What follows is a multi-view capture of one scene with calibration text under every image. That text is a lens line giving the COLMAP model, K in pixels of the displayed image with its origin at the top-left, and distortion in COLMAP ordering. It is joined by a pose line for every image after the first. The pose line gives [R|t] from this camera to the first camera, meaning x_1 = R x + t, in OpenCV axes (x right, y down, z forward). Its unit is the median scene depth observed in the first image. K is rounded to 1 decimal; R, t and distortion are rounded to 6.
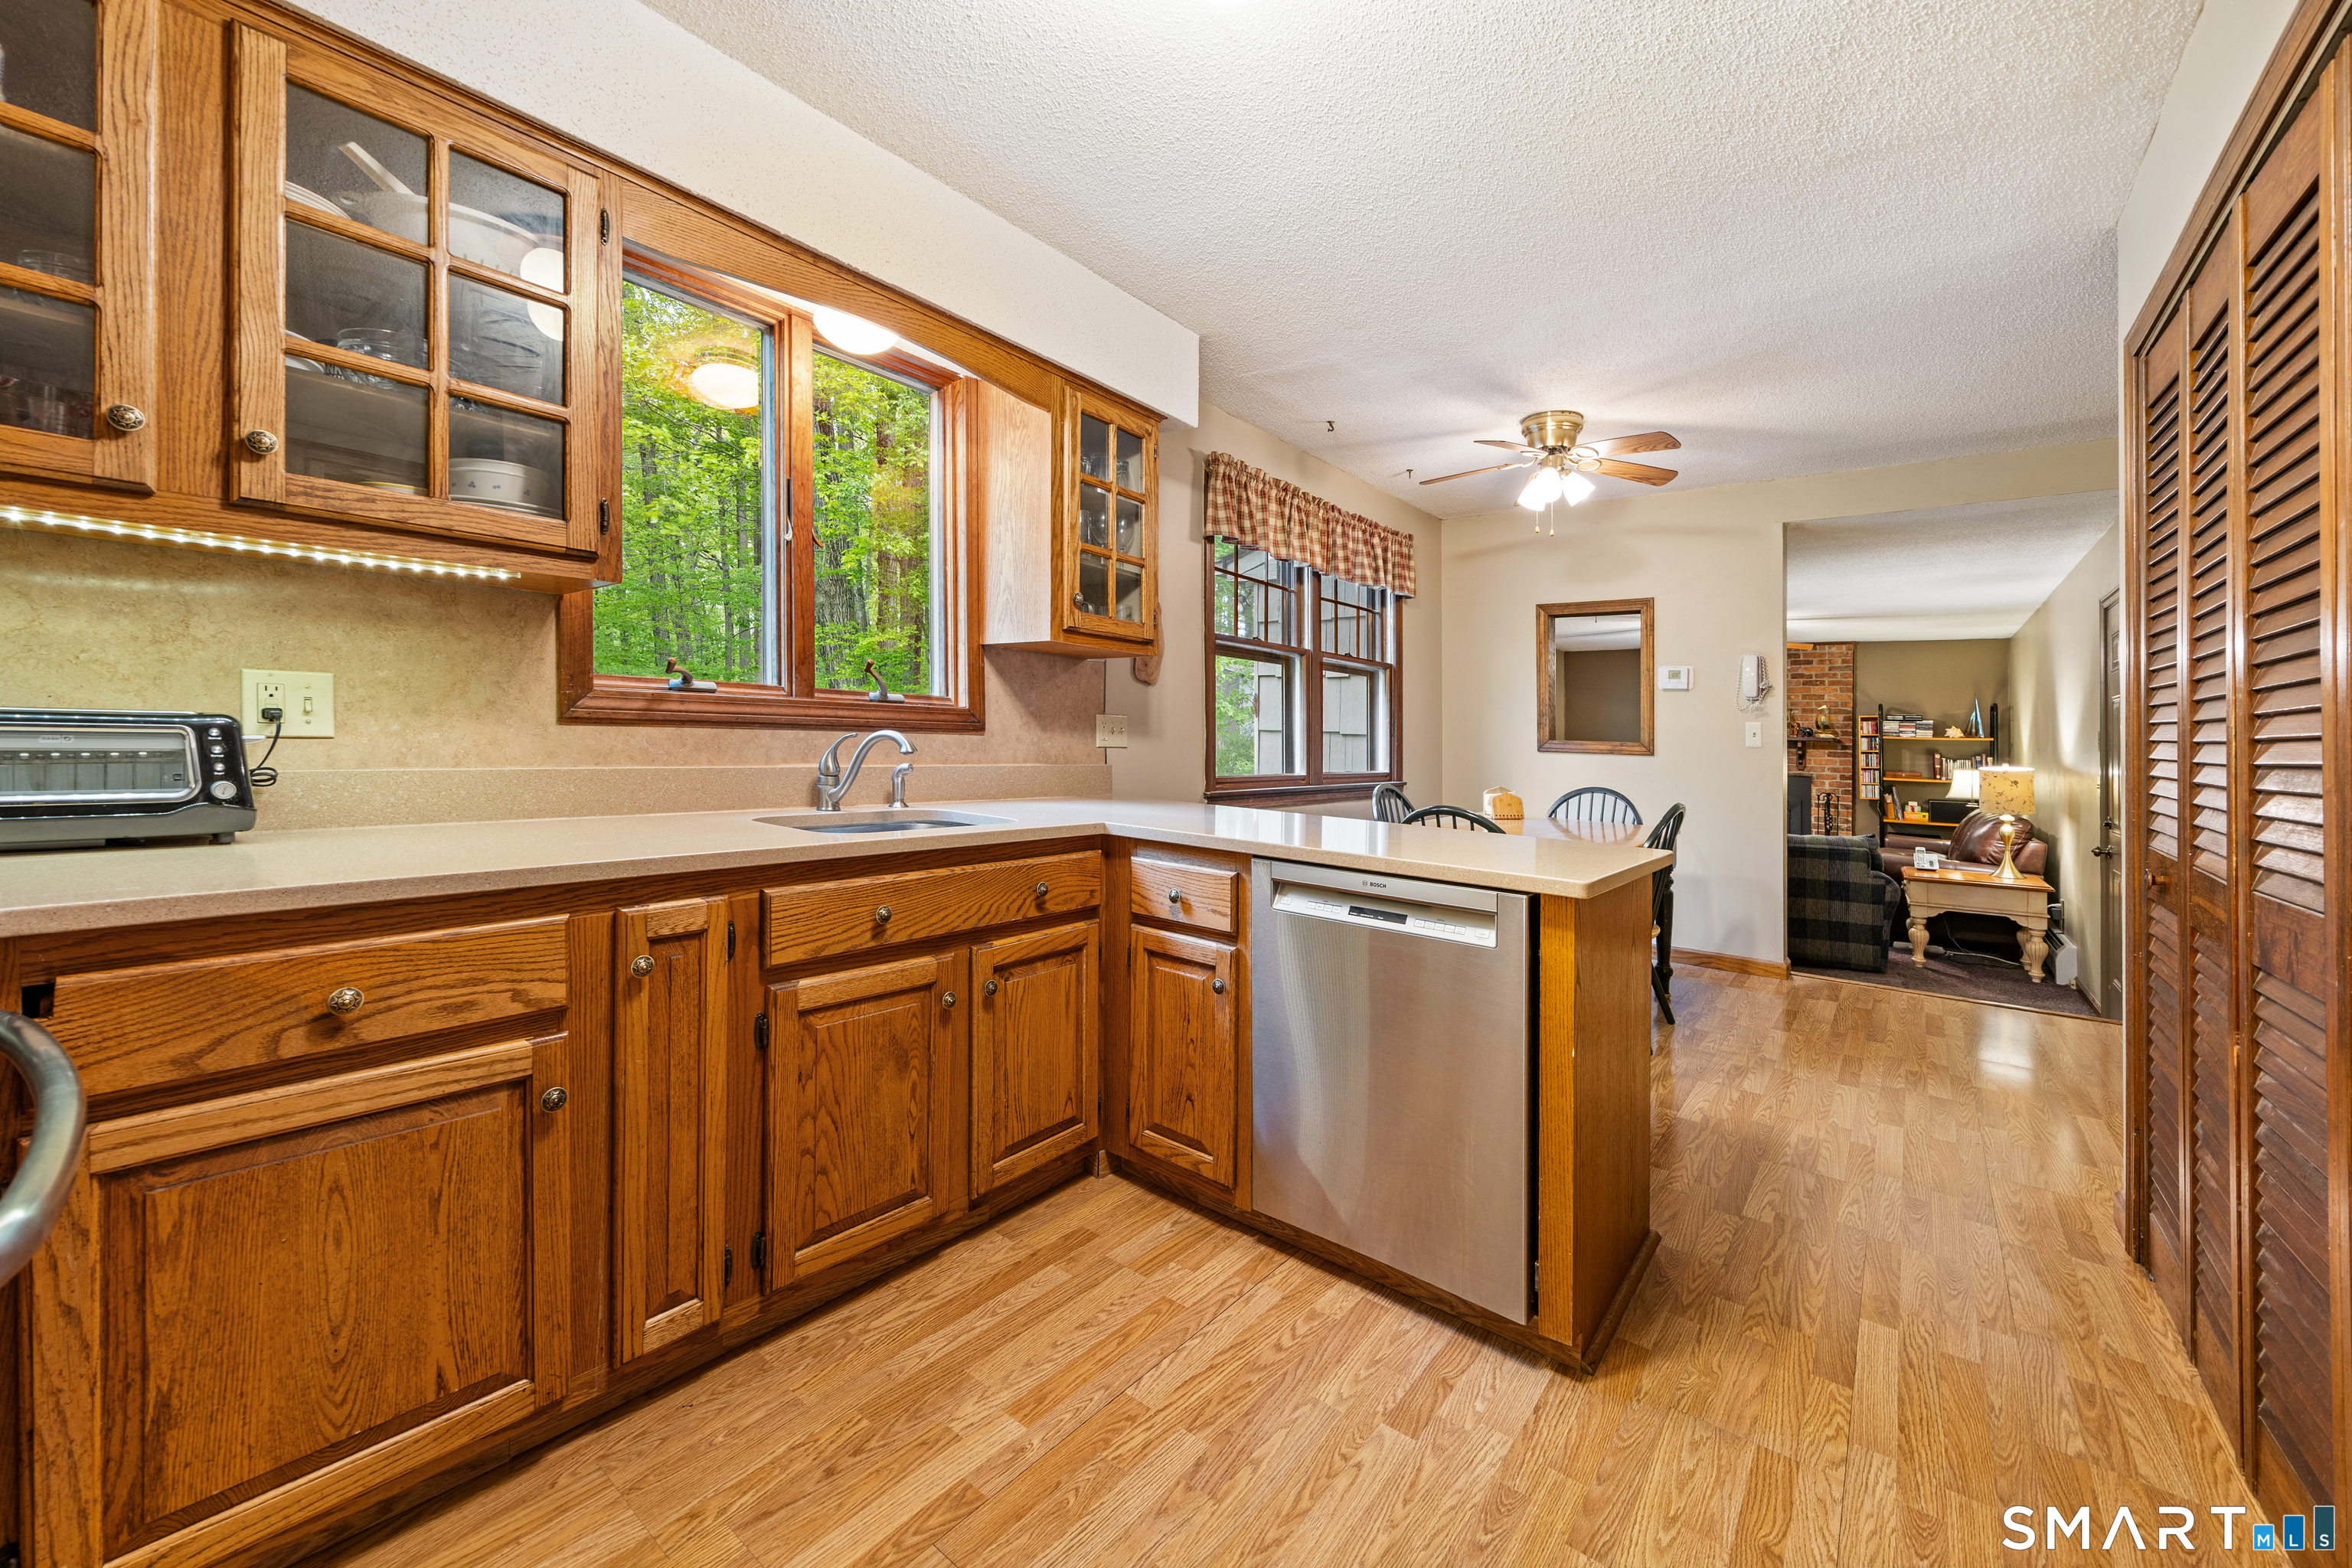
lens RADIAL K [[925.4, 0, 1189.0], [0, 925.4, 698.9], [0, 0, 1]] dist [-0.000783, -0.000110]
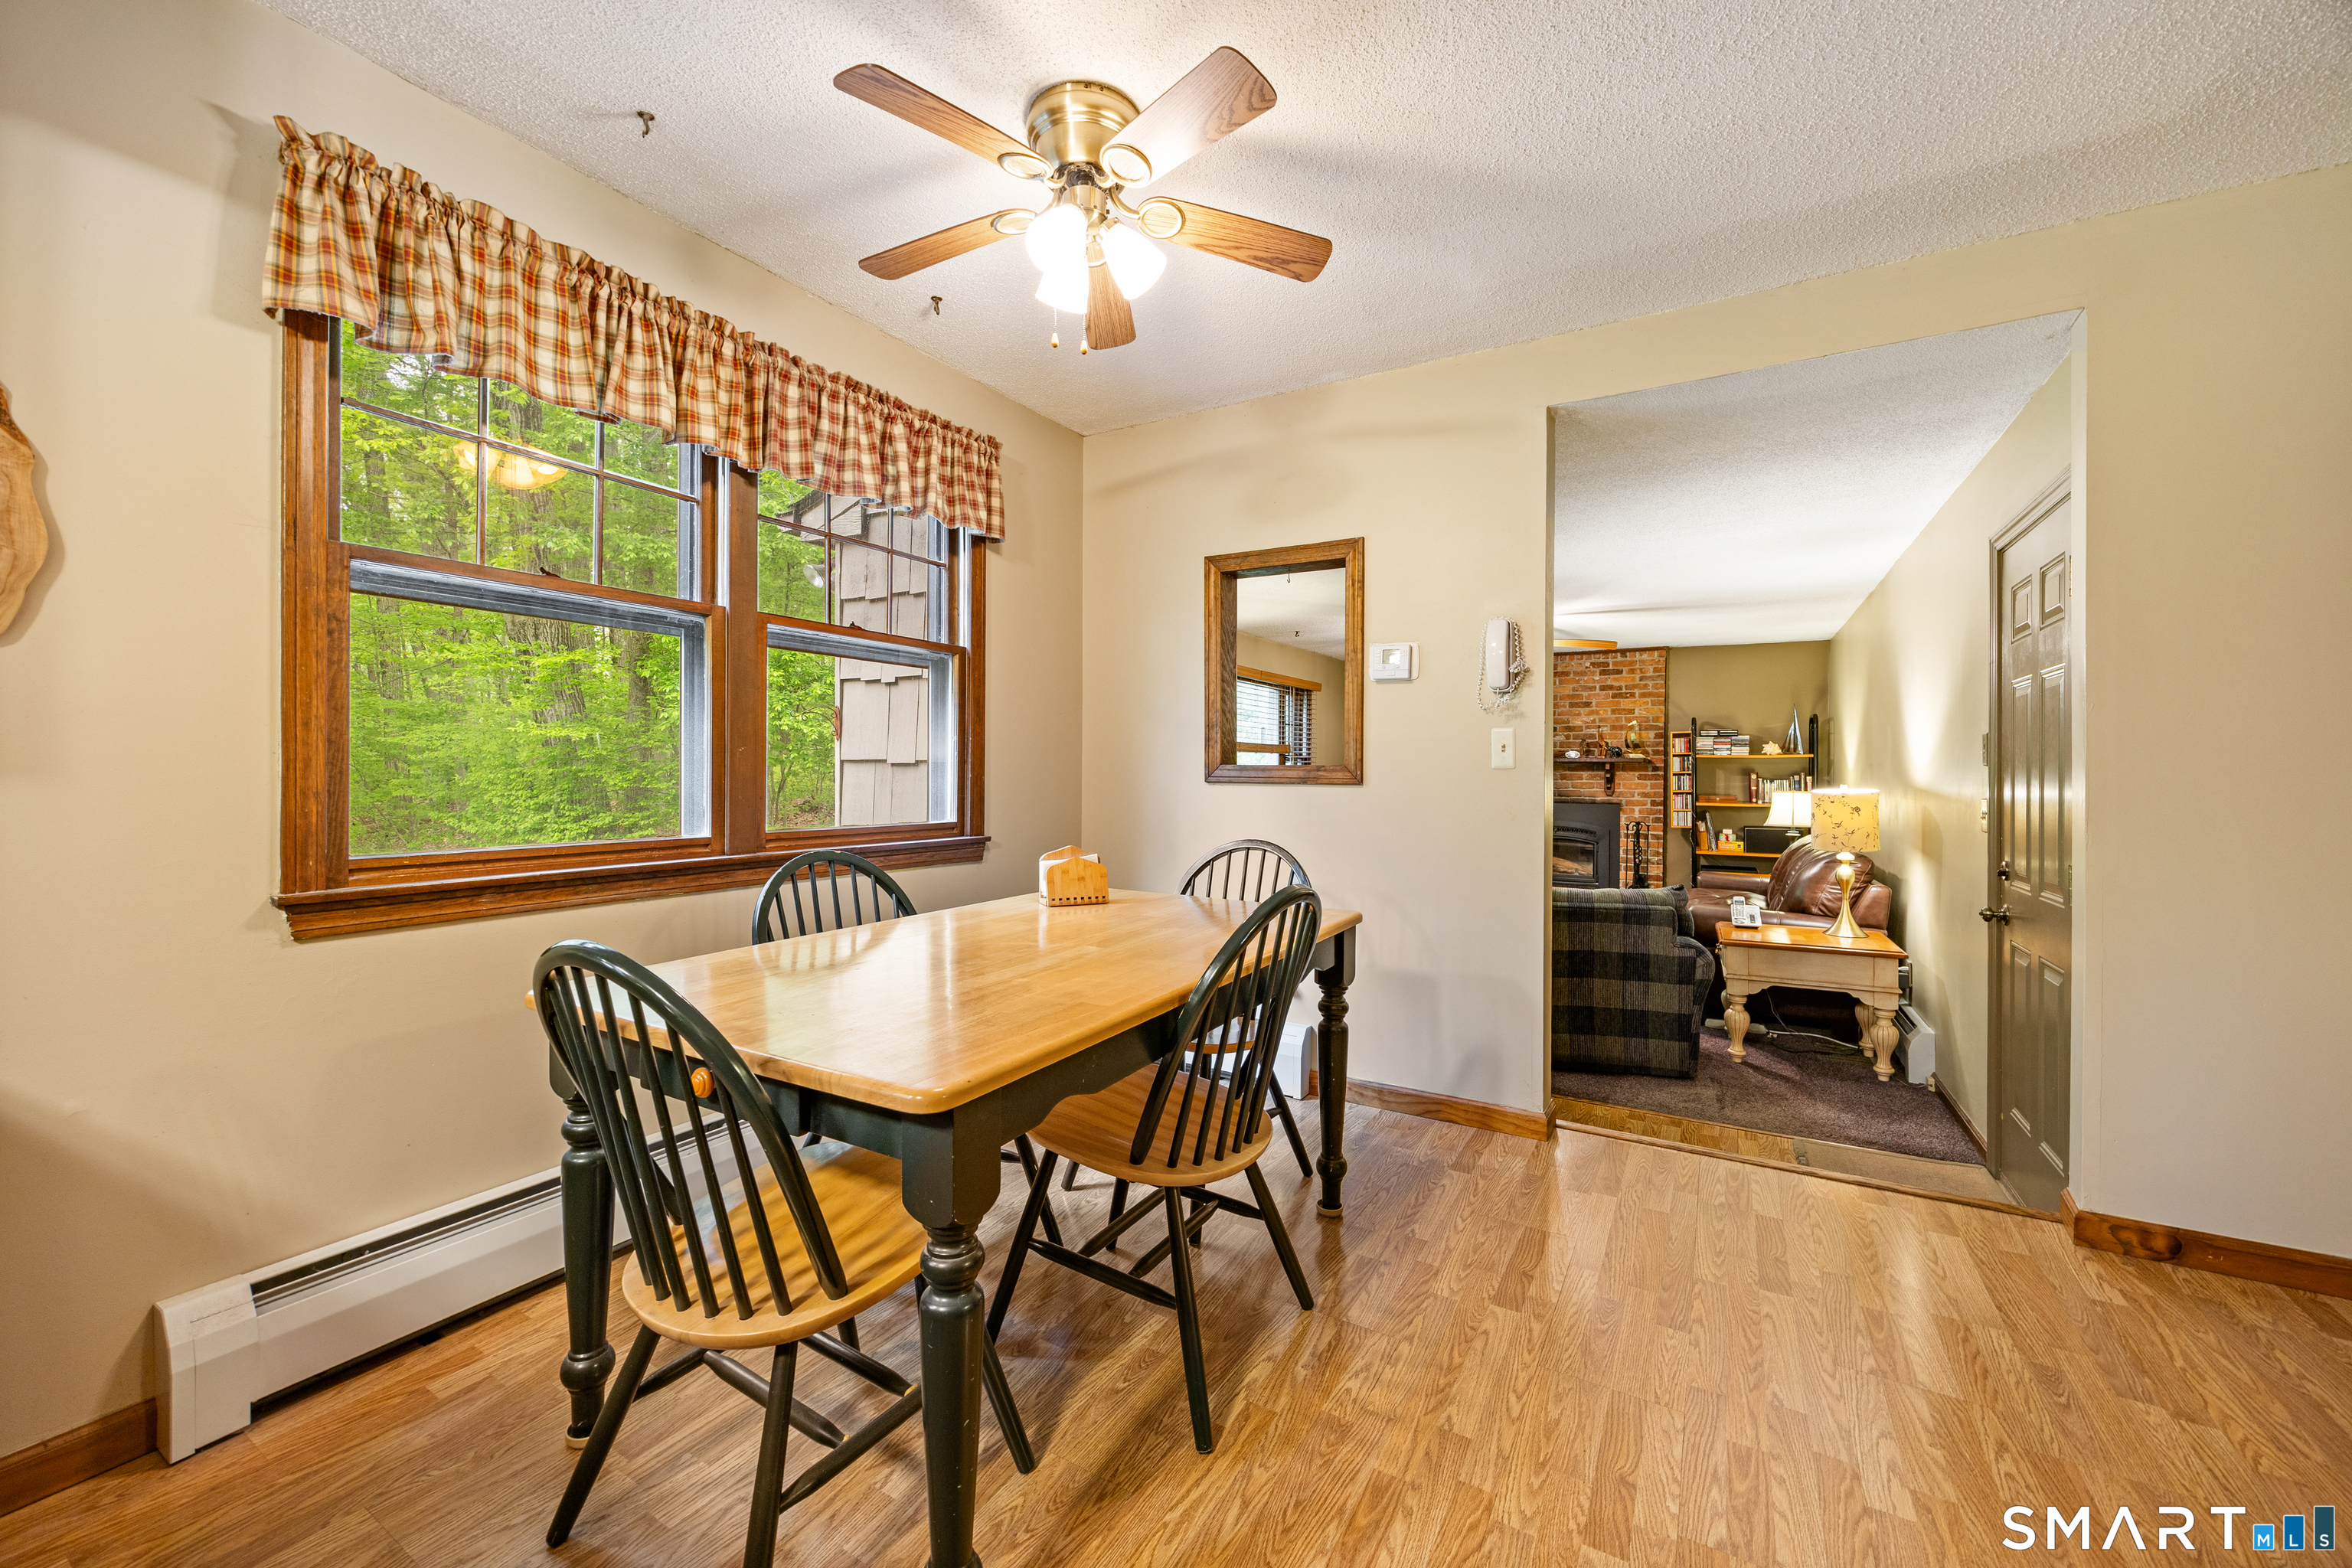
lens RADIAL K [[915.8, 0, 1177.5], [0, 915.8, 774.2], [0, 0, 1]] dist [-0.004697, -0.000230]
pose [[0.991893, -0.022380, 0.125092, 0.266204], [0.017037, 0.998903, 0.043619, 0.021317], [-0.125931, -0.041134, 0.991186, 0.350277]]
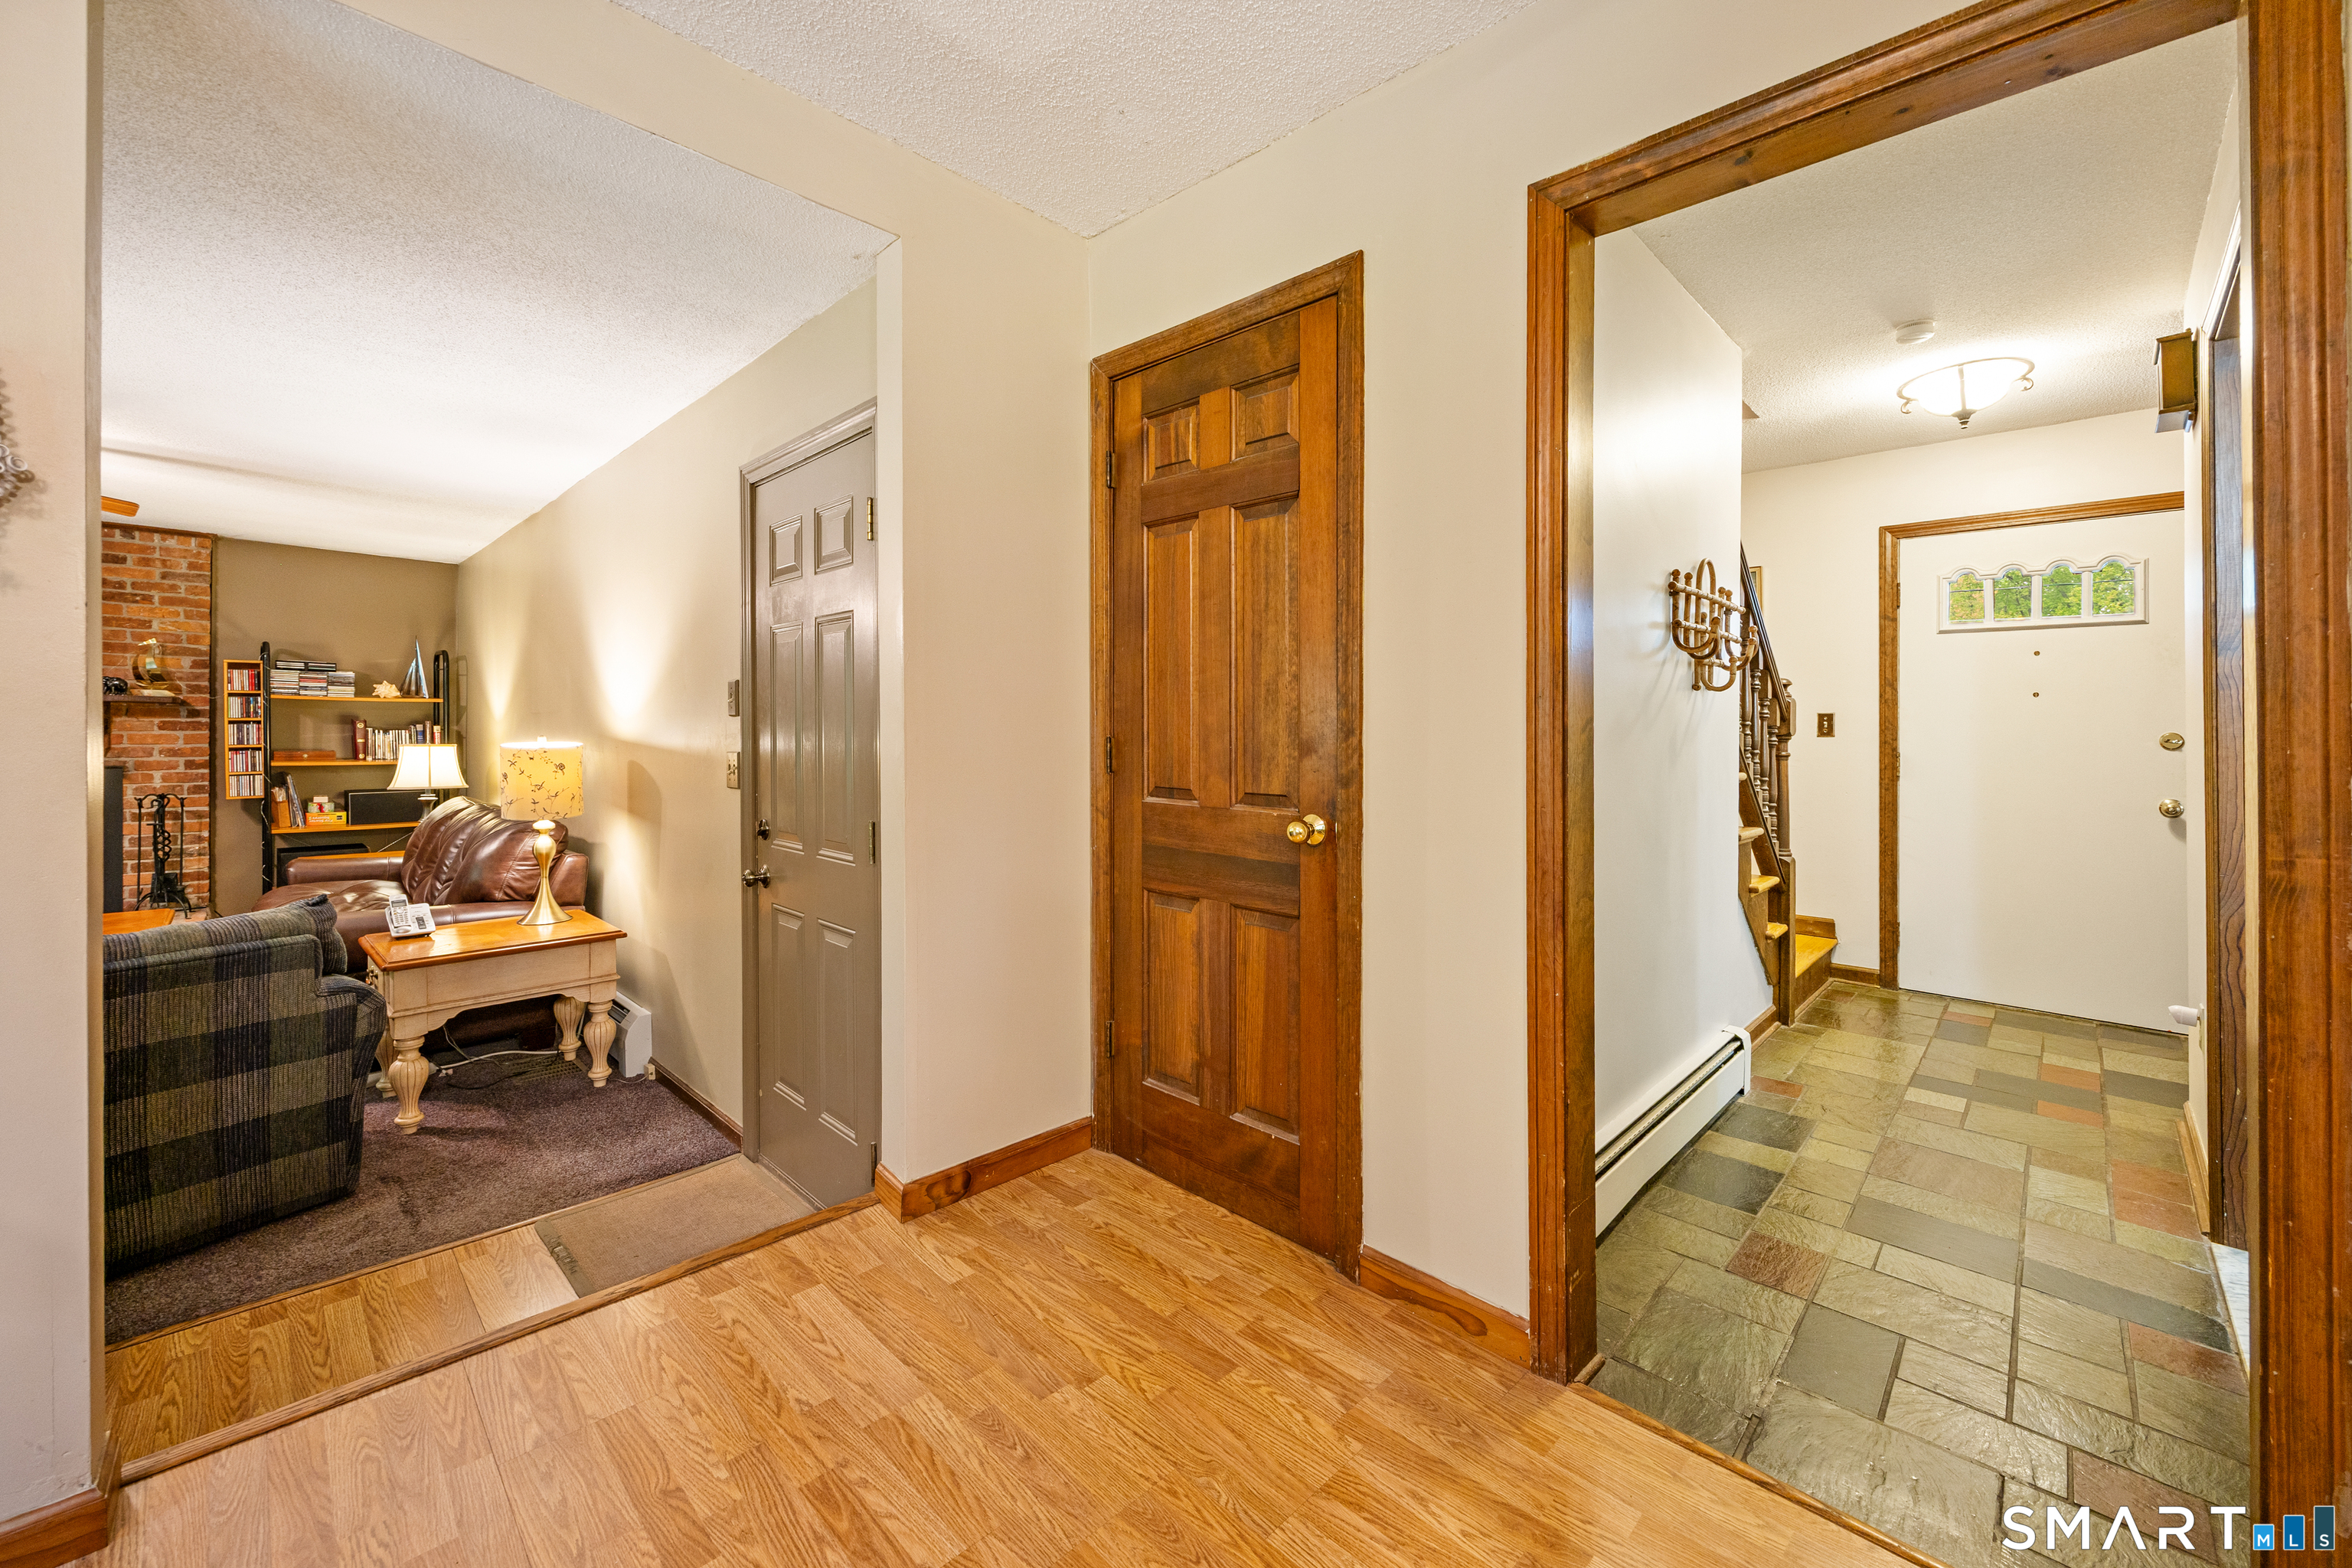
lens RADIAL K [[934.4, 0, 1183.3], [0, 934.4, 738.1], [0, 0, 1]] dist [-0.000670, -0.000167]
pose [[0.116426, -0.032412, 0.992670, 0.335906], [-0.045079, 0.998265, 0.037882, 0.030259], [-0.992176, -0.049159, 0.114763, 0.534967]]
